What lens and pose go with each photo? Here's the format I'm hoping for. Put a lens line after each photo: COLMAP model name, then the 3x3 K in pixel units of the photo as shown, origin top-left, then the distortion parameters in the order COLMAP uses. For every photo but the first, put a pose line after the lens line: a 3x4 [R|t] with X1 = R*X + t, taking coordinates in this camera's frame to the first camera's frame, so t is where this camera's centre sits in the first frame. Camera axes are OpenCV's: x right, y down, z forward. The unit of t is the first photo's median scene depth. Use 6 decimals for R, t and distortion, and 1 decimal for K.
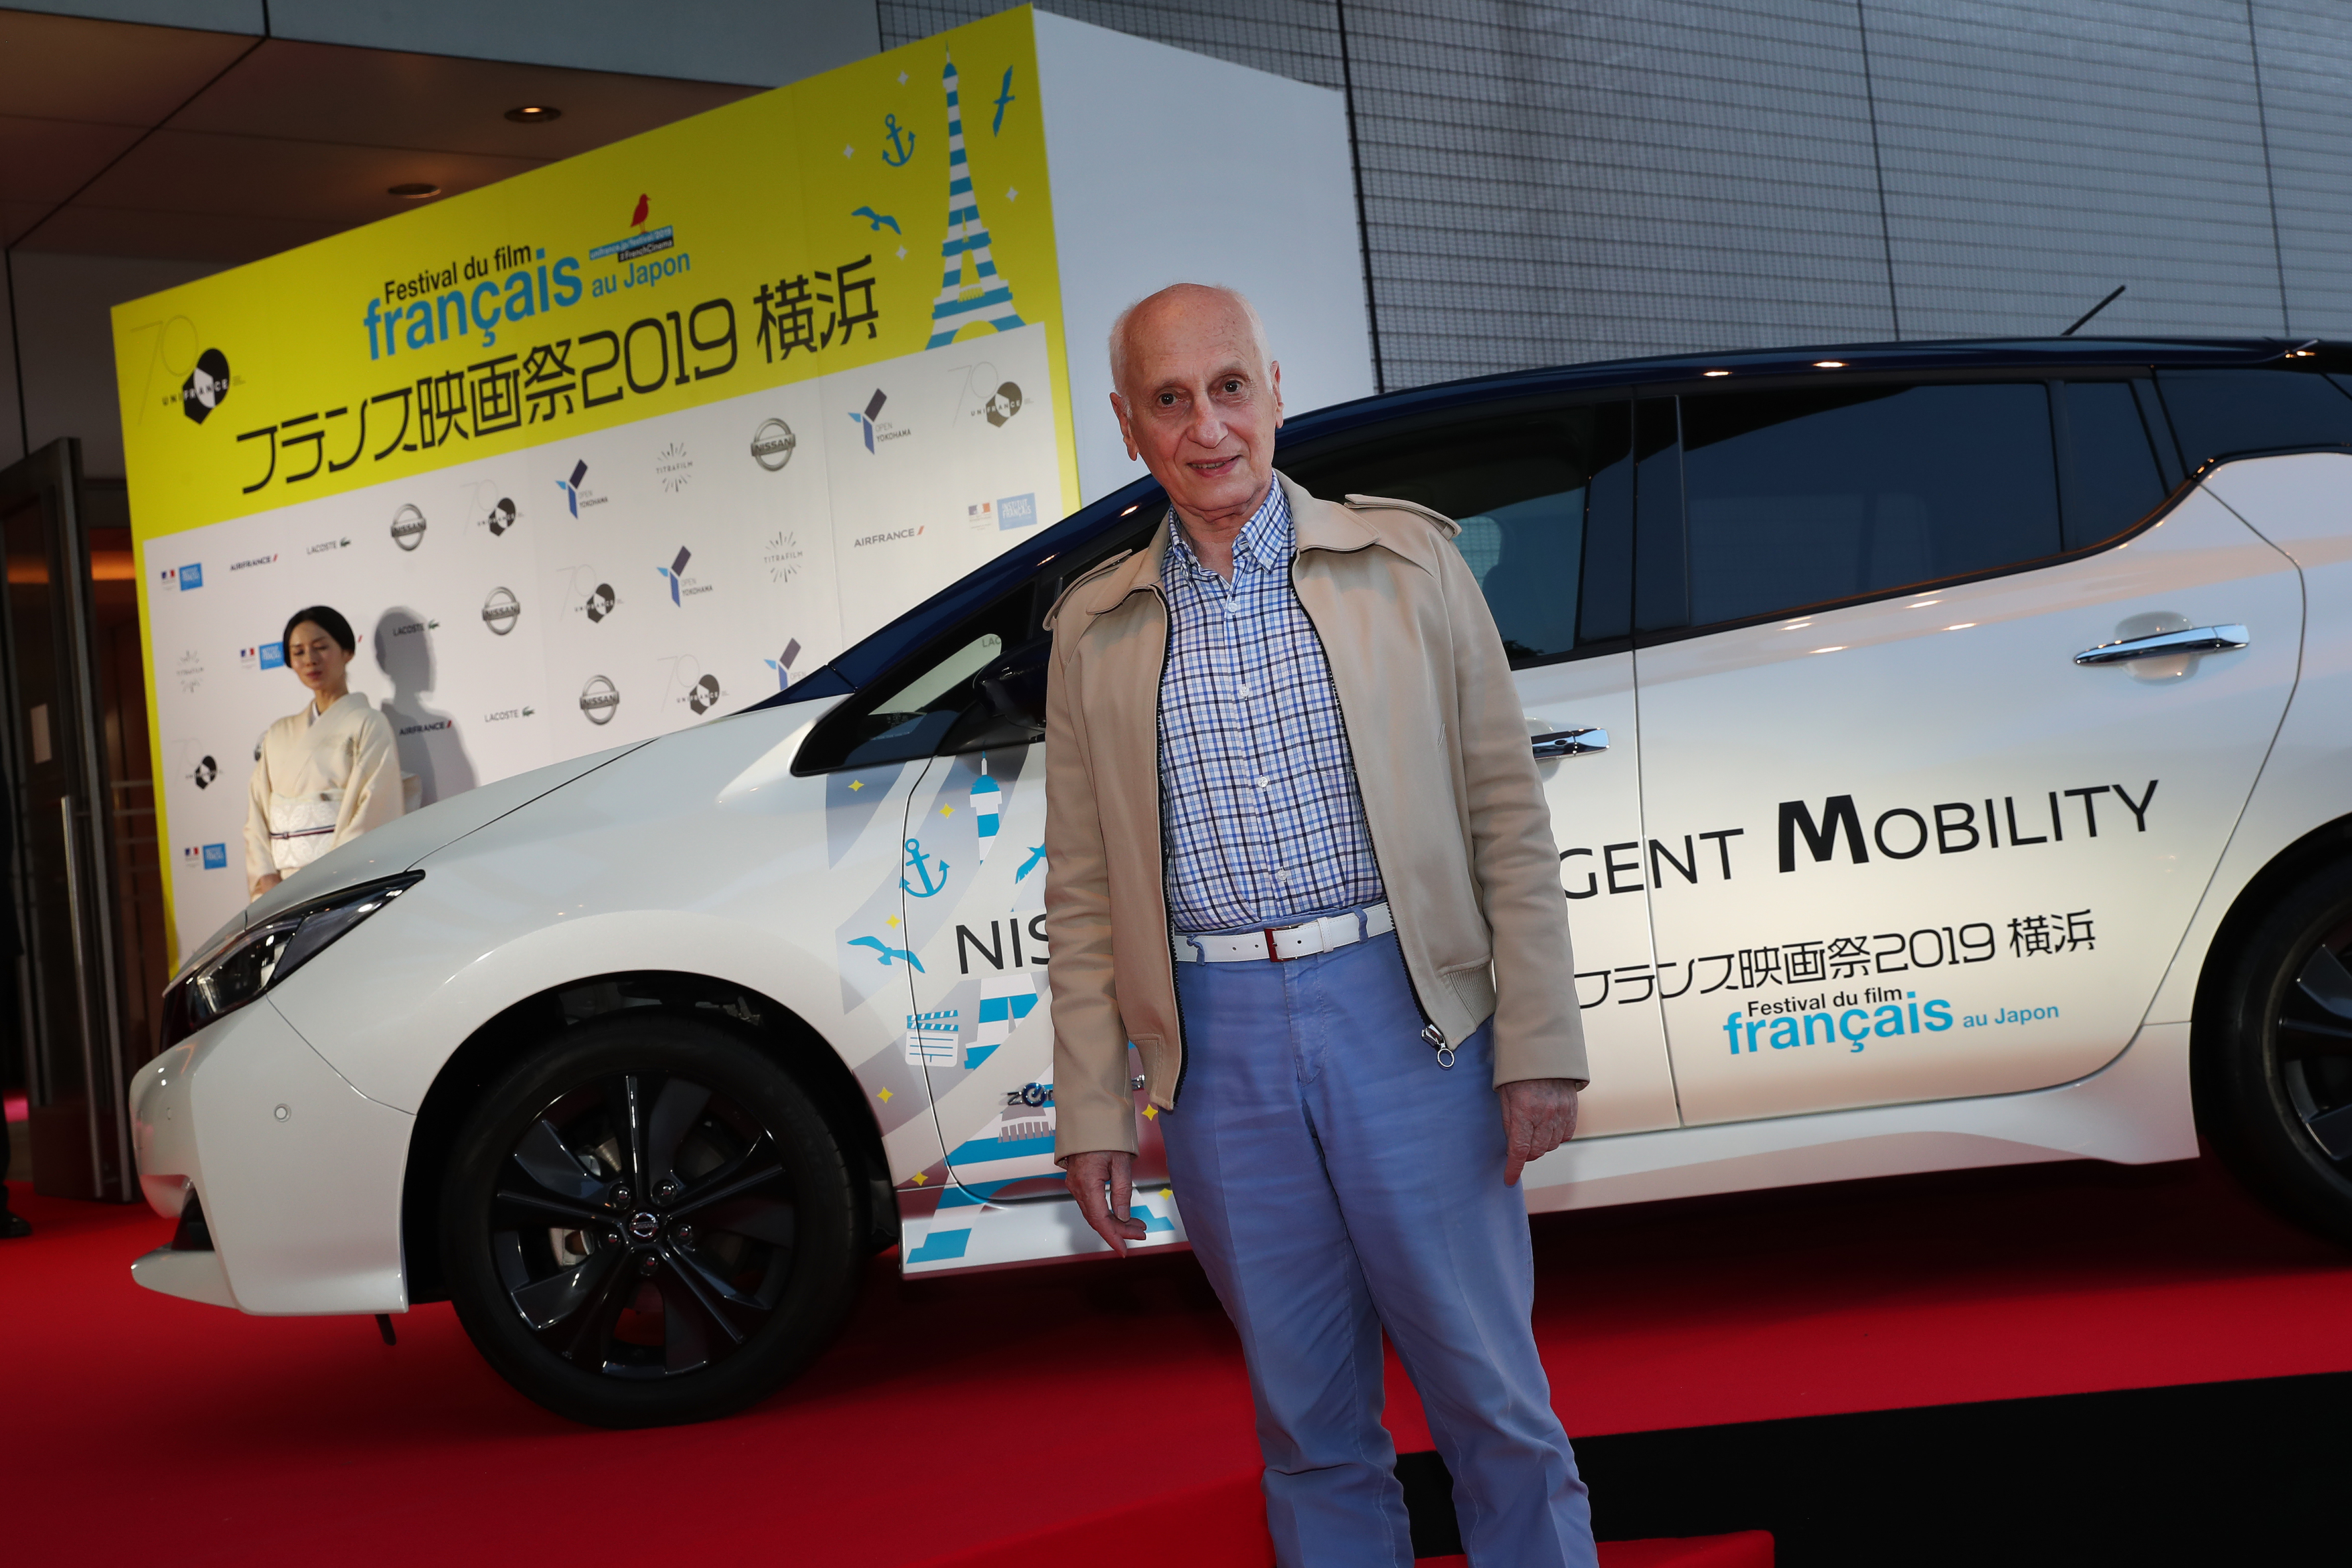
lens RADIAL K [[2803.6, 0, 1147.1], [0, 2803.6, 736.2], [0, 0, 1]] dist [0.036321, 0.000000]
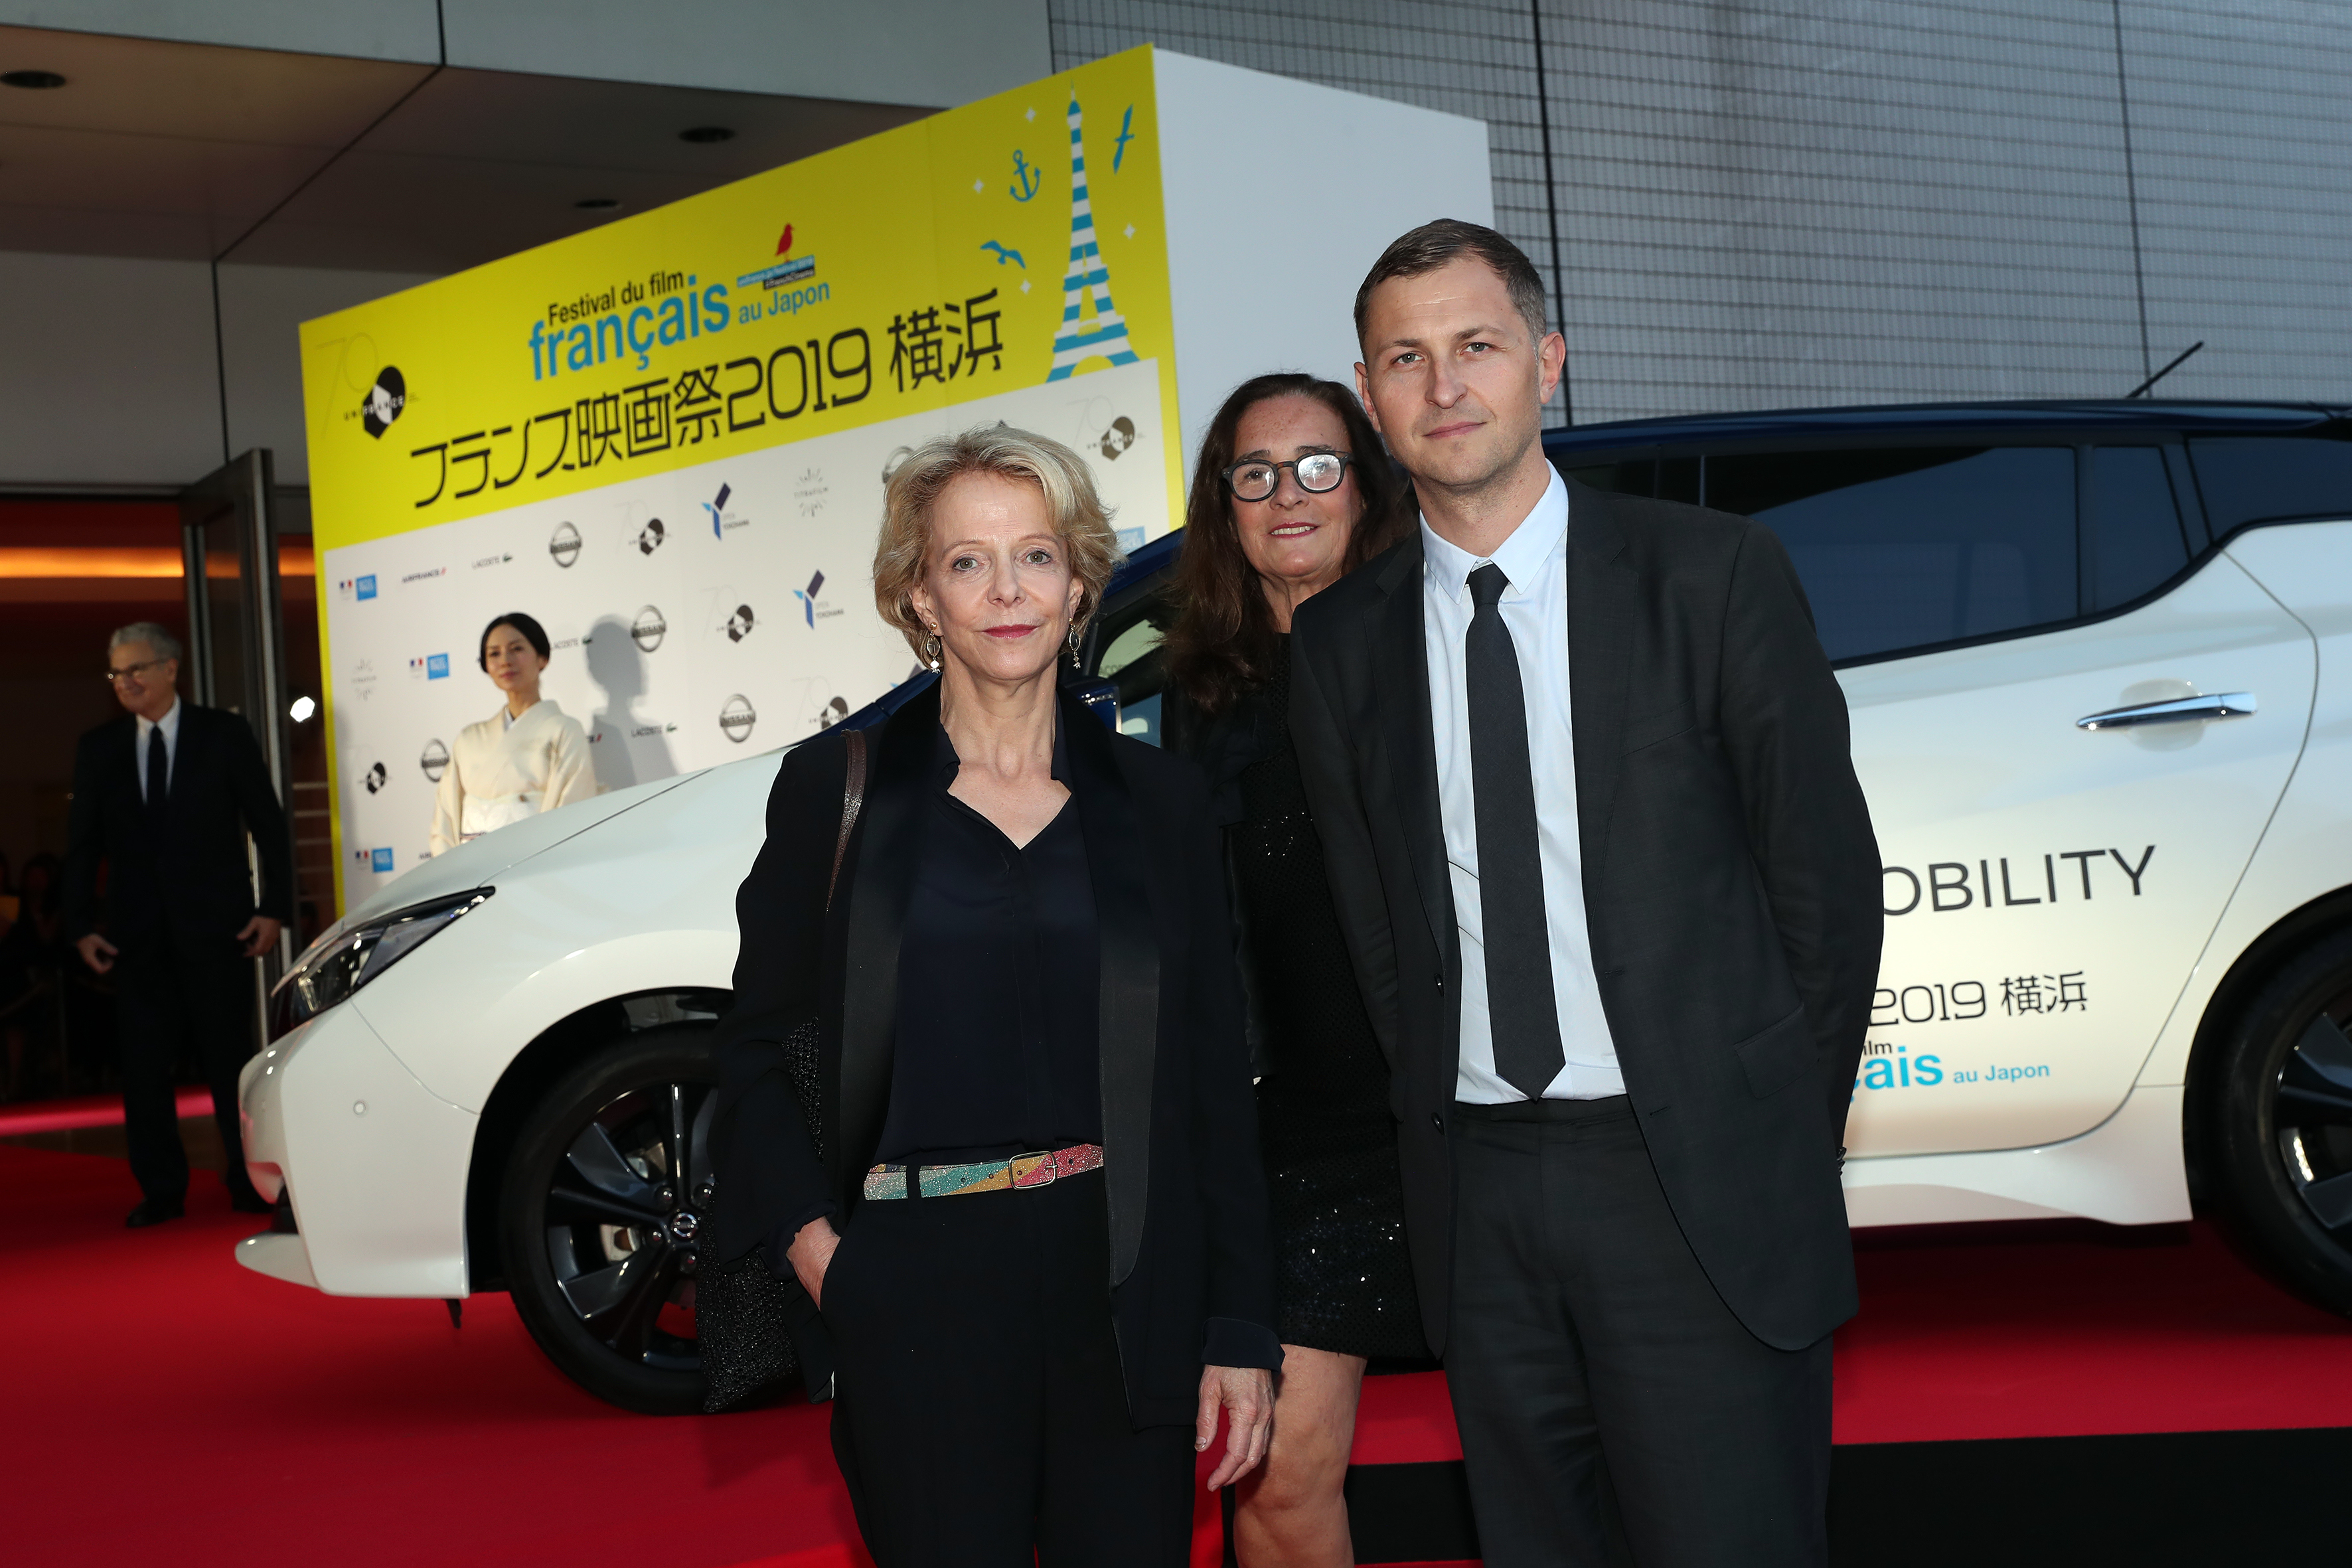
lens RADIAL K [[2977.8, 0, 1121.3], [0, 2977.8, 754.8], [0, 0, 1]] dist [0.068596, 0.000000]
pose [[0.993897, 0.022846, -0.107922, 0.064731], [-0.022462, 0.999736, 0.004779, -0.008394], [0.108003, -0.002326, 0.994148, -0.067721]]
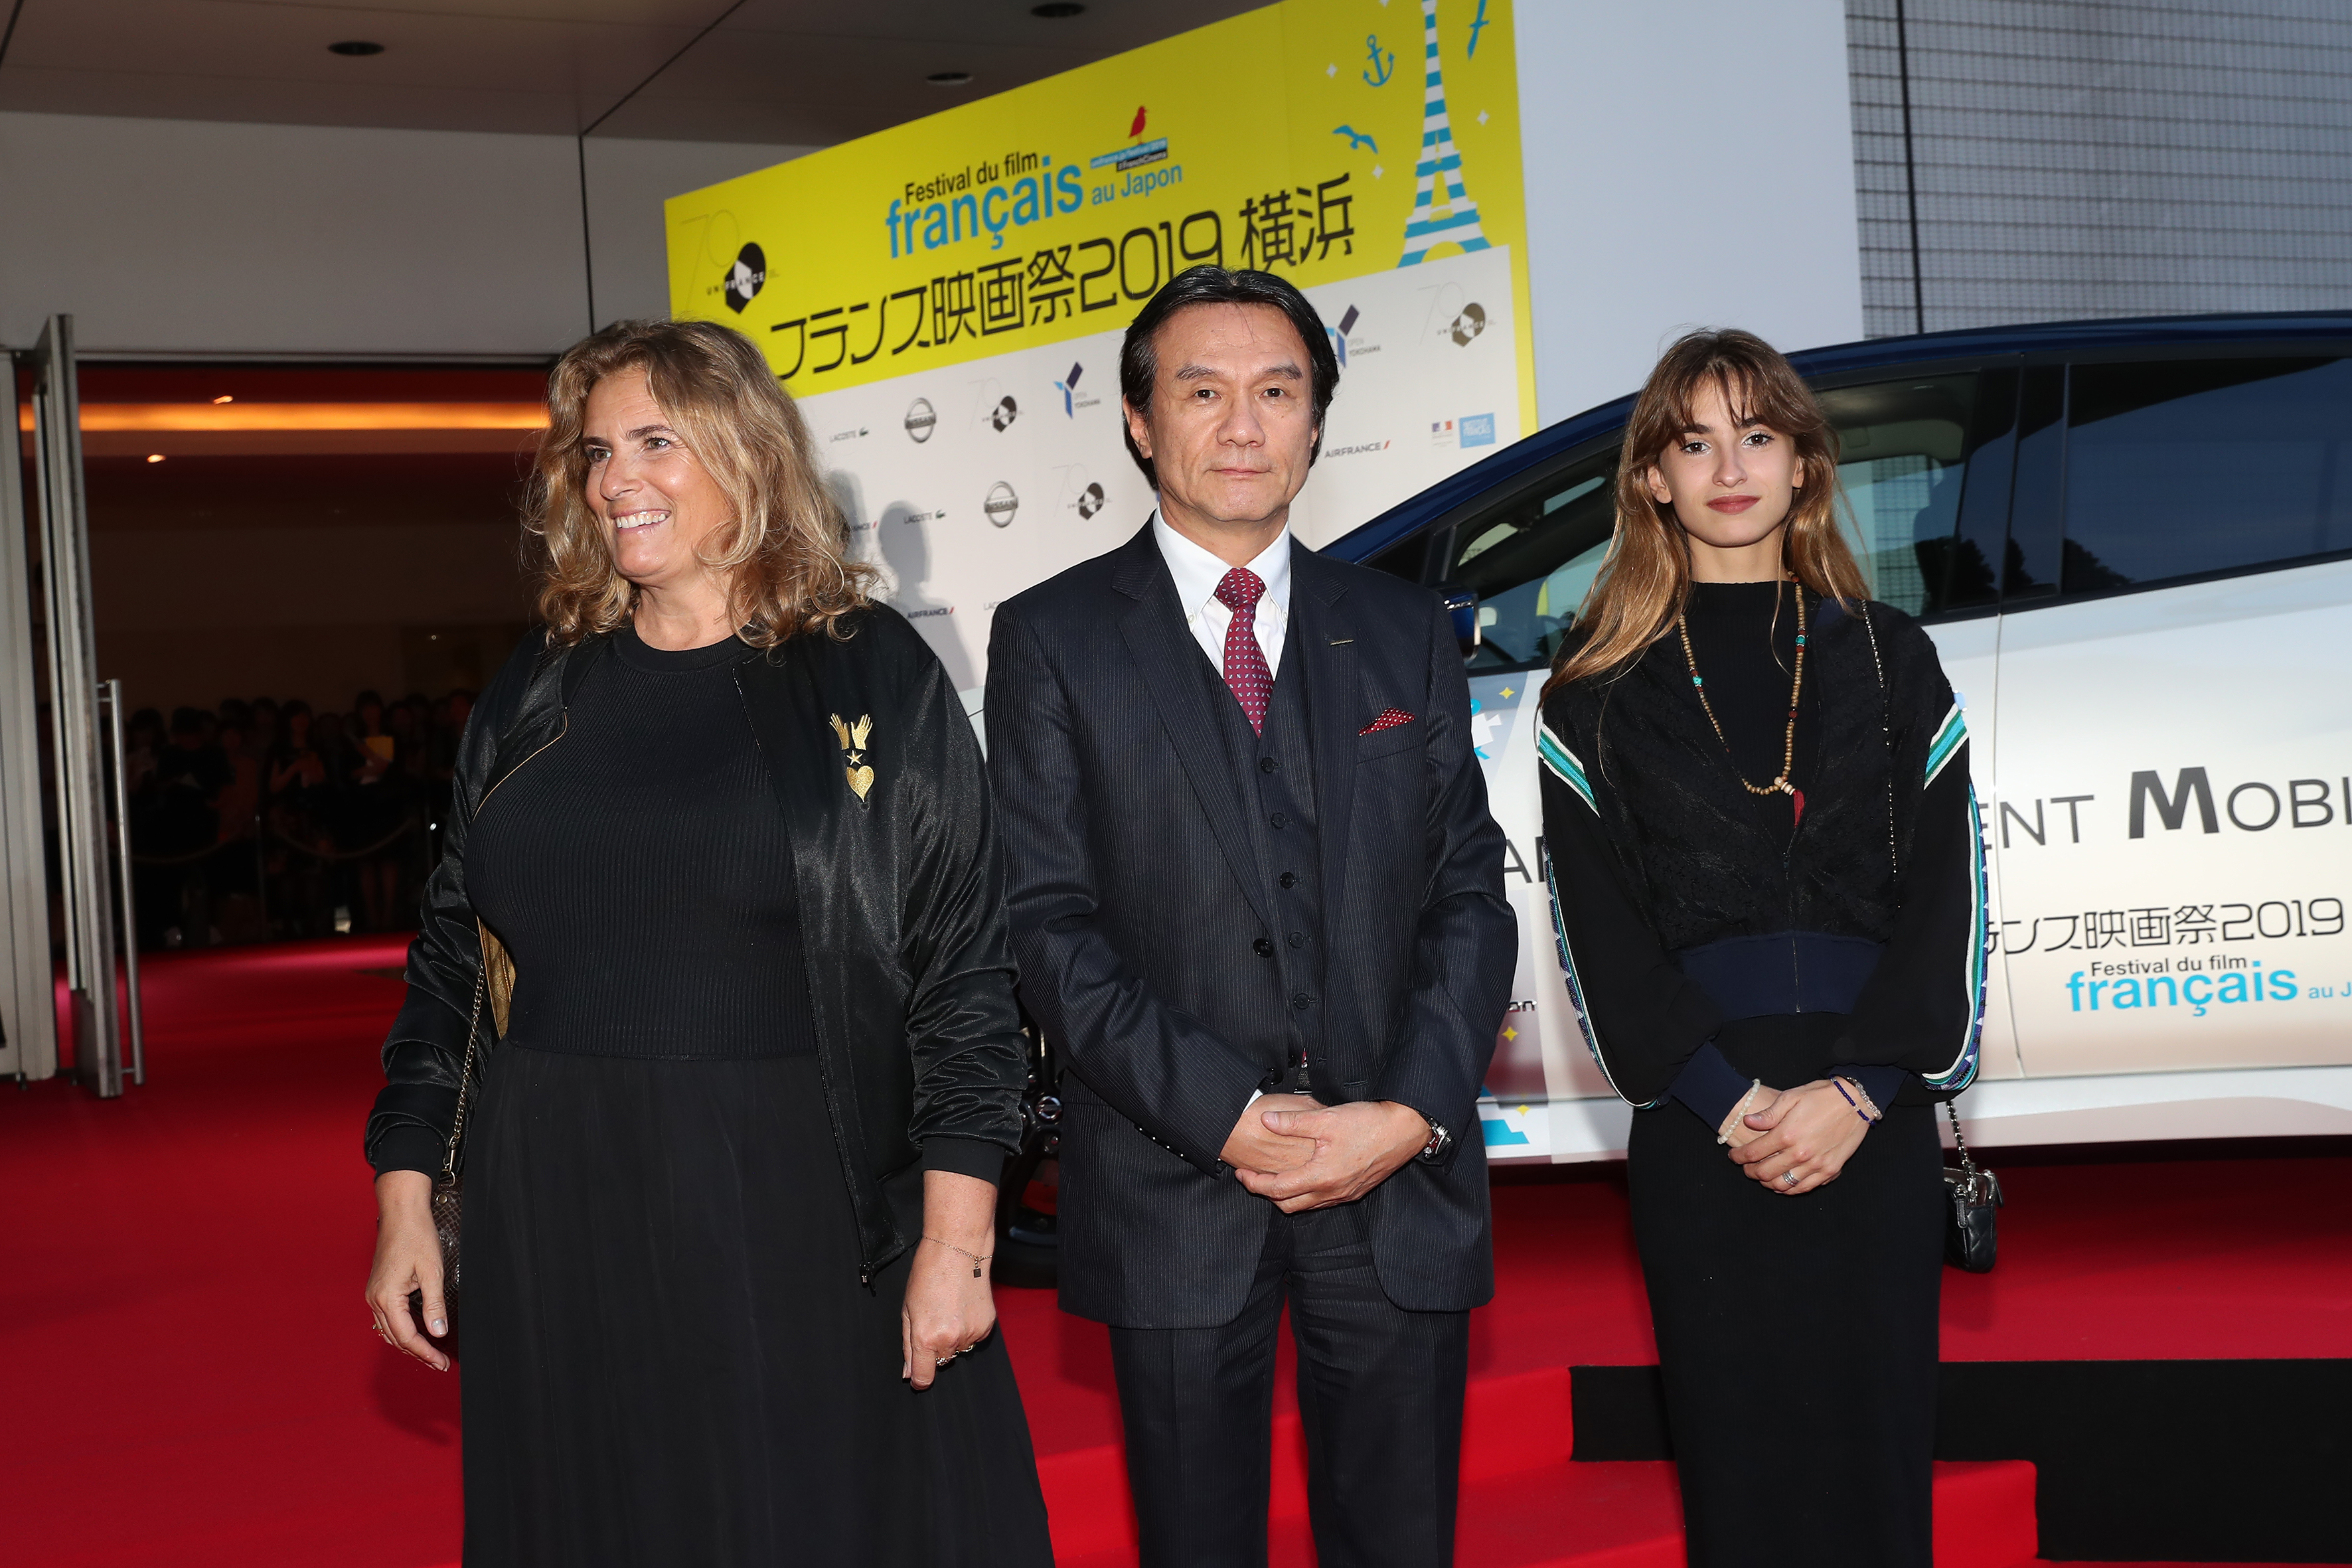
lens RADIAL K [[2969.2, 0, 1209.4], [0, 2969.2, 740.4], [0, 0, 1]] dist [0.020598, 0.000000]
pose [[0.982101, 0.041274, -0.183780, 0.057356], [-0.031376, 0.997913, 0.056445, -0.023706], [0.185726, -0.049669, 0.981346, -0.080477]]
